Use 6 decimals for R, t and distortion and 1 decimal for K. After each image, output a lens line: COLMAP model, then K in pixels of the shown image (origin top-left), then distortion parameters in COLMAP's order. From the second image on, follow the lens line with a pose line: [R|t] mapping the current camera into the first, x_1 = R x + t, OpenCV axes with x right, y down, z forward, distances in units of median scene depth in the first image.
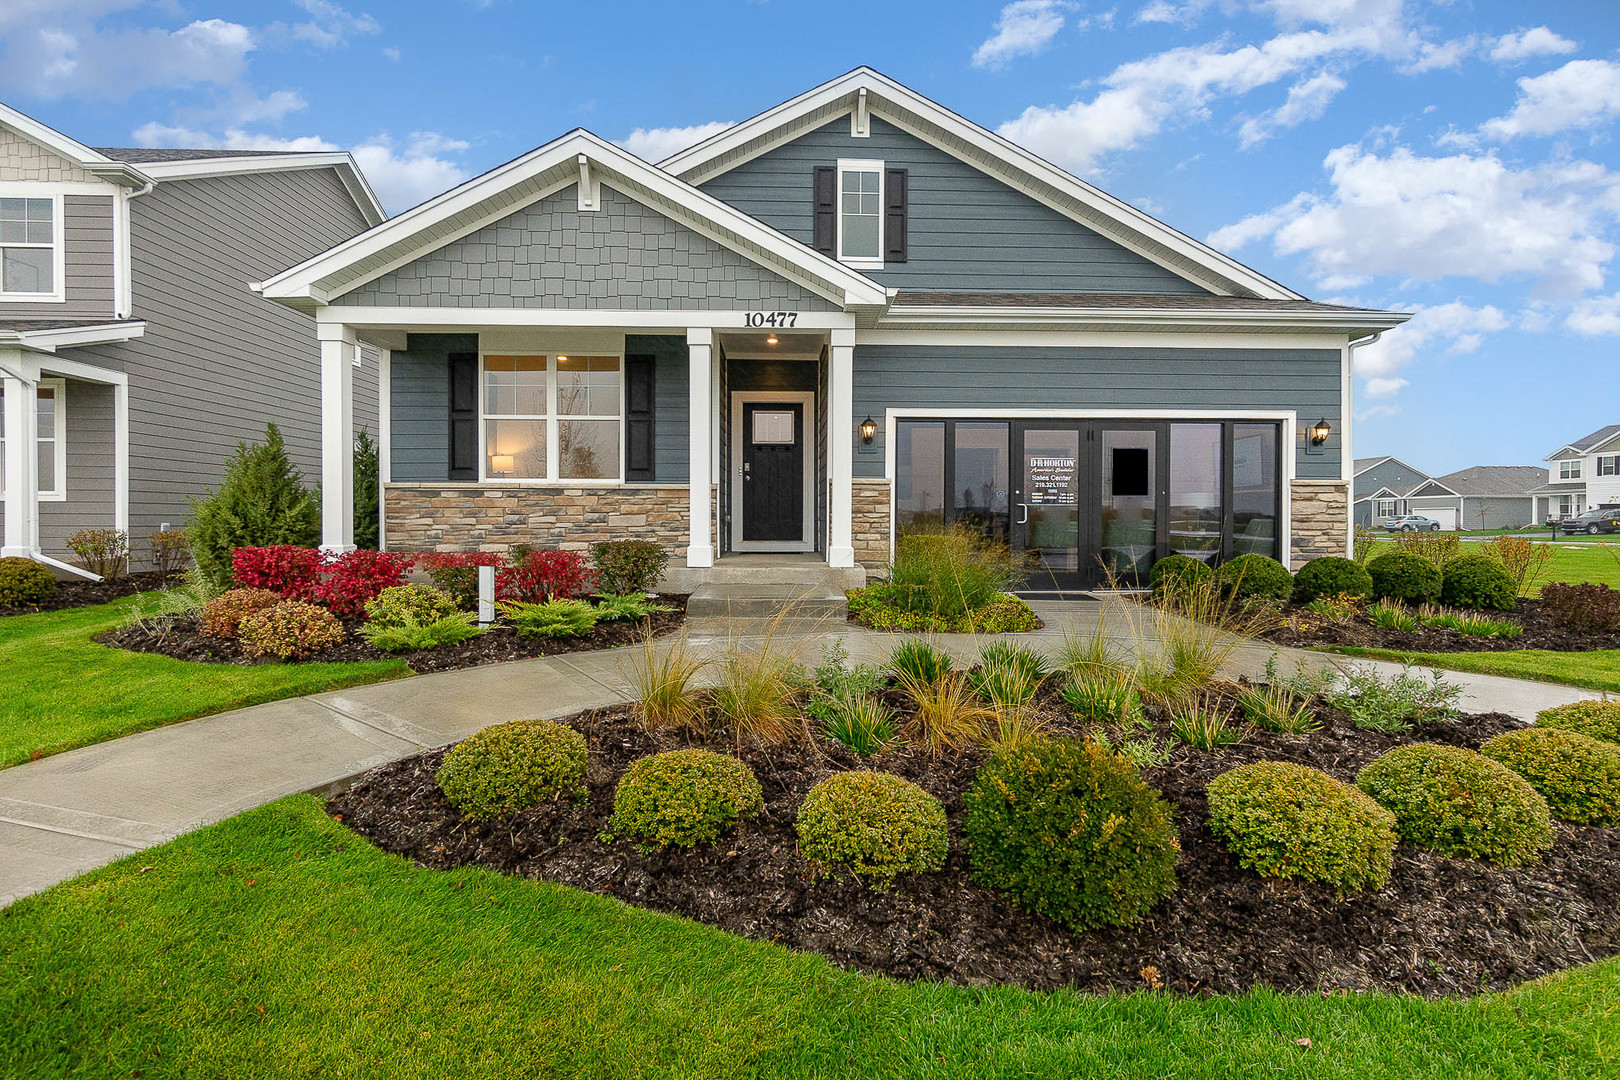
lens RADIAL K [[750.3, 0, 800.1], [0, 750.3, 530.2], [0, 0, 1]] dist [-0.002049, -0.000242]
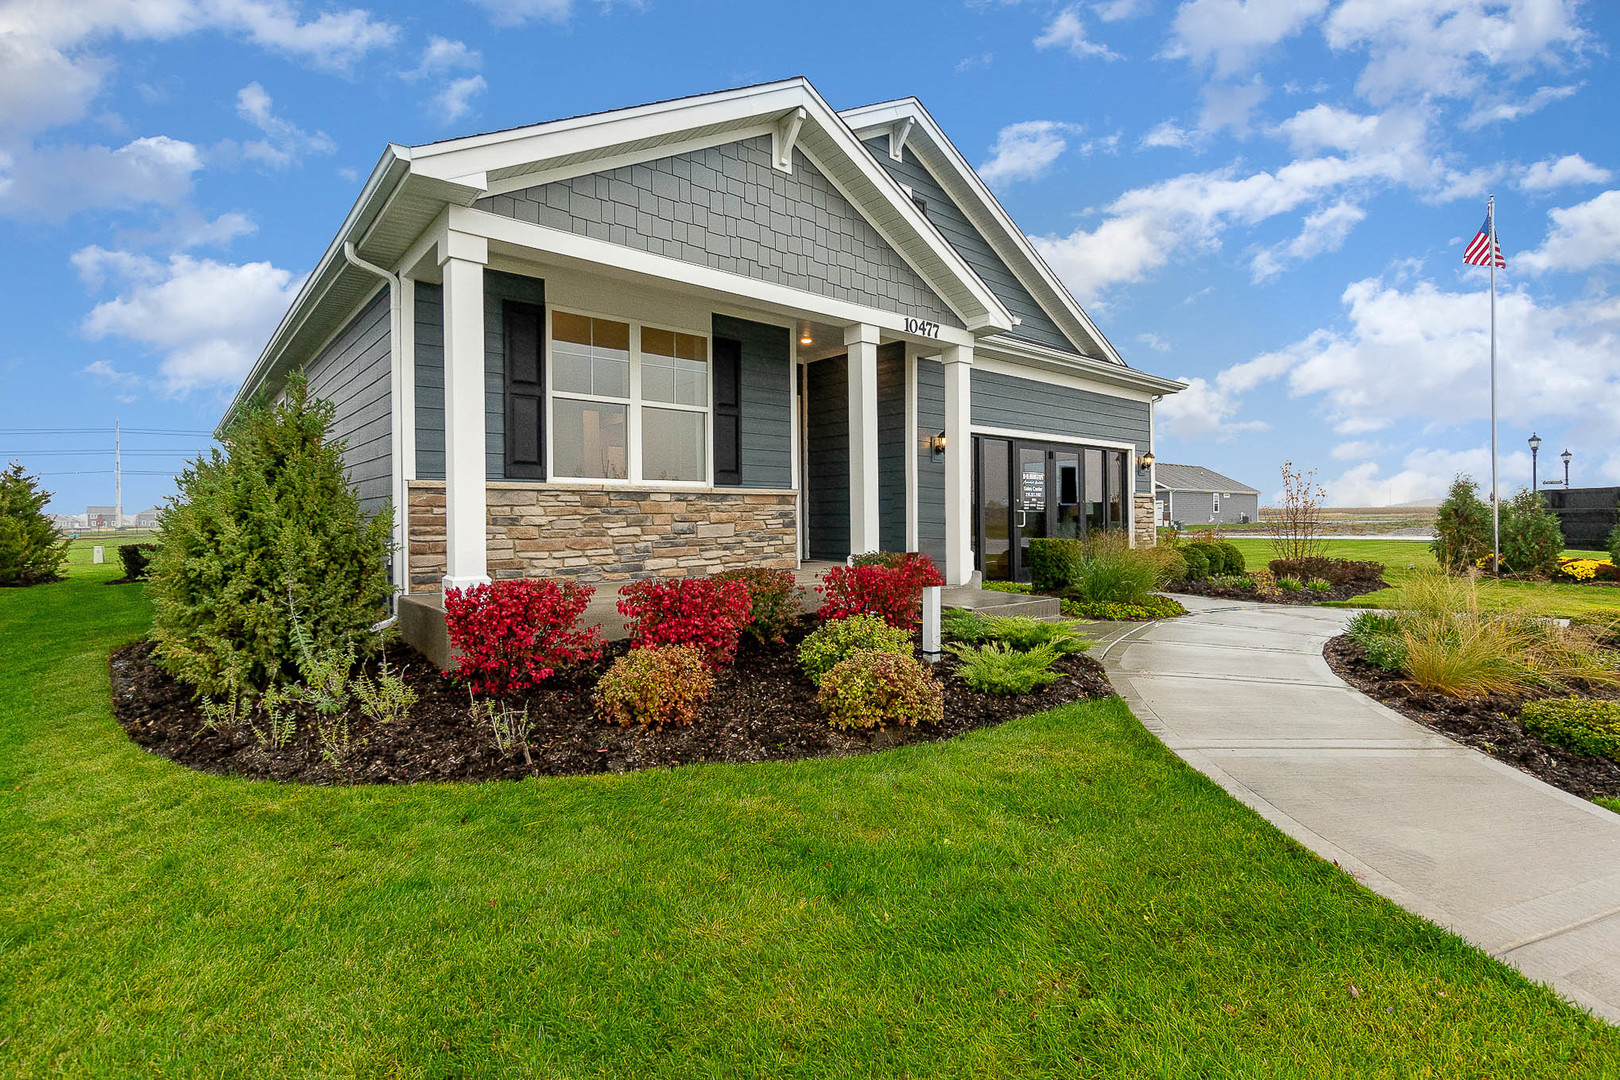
lens RADIAL K [[750.3, 0, 800.1], [0, 750.3, 530.2], [0, 0, 1]] dist [-0.002049, -0.000242]
pose [[0.790142, -0.017526, 0.612674, -0.698909], [0.023540, 0.999721, -0.001761, -0.009729], [-0.612472, 0.015814, 0.790334, 0.272419]]
